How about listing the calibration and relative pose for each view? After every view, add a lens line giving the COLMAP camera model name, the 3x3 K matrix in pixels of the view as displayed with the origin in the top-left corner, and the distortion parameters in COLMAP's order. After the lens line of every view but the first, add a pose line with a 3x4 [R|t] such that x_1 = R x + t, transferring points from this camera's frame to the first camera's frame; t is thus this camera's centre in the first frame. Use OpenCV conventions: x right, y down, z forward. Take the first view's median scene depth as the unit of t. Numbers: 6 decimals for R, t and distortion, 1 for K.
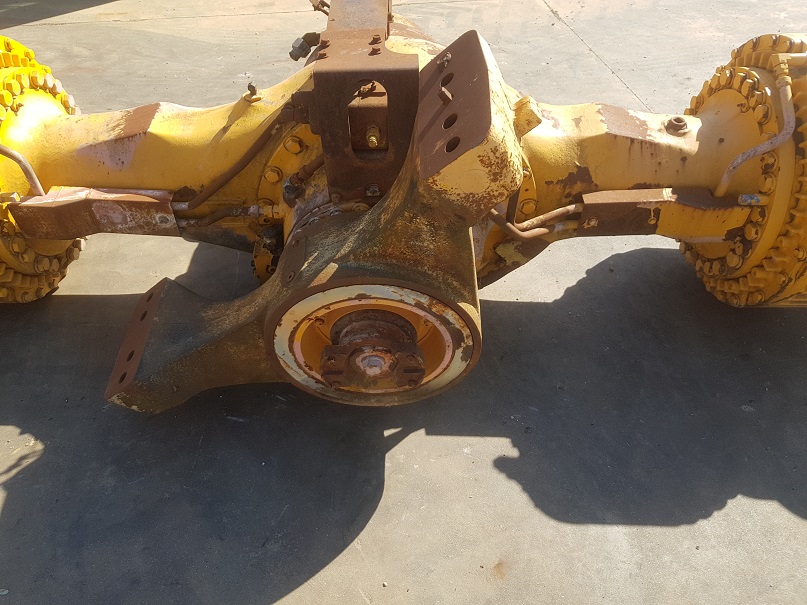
lens RADIAL K [[636.2, 0, 403.1], [0, 636.2, 286.5], [0, 0, 1]] dist [0.008941, -0.001396]
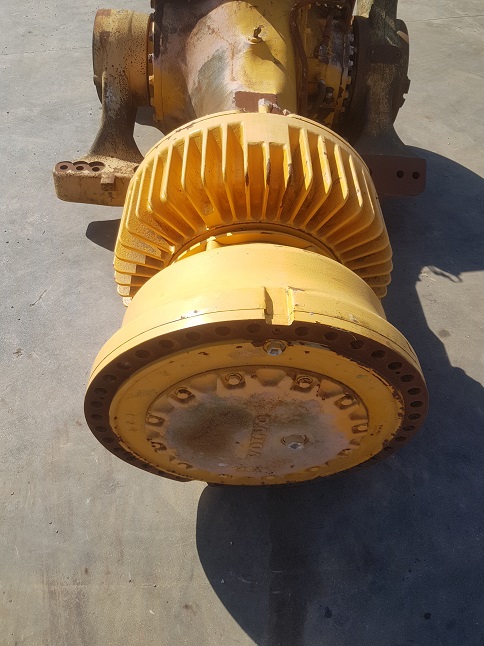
lens RADIAL K [[507.9, 0, 247.4], [0, 507.9, 304.6], [0, 0, 1]] dist [0.057782, -0.131743]
pose [[-0.030221, -0.751791, 0.658708, -1.384789], [0.682114, 0.466195, 0.563368, -0.661349], [-0.730621, 0.466339, 0.498718, 0.729952]]
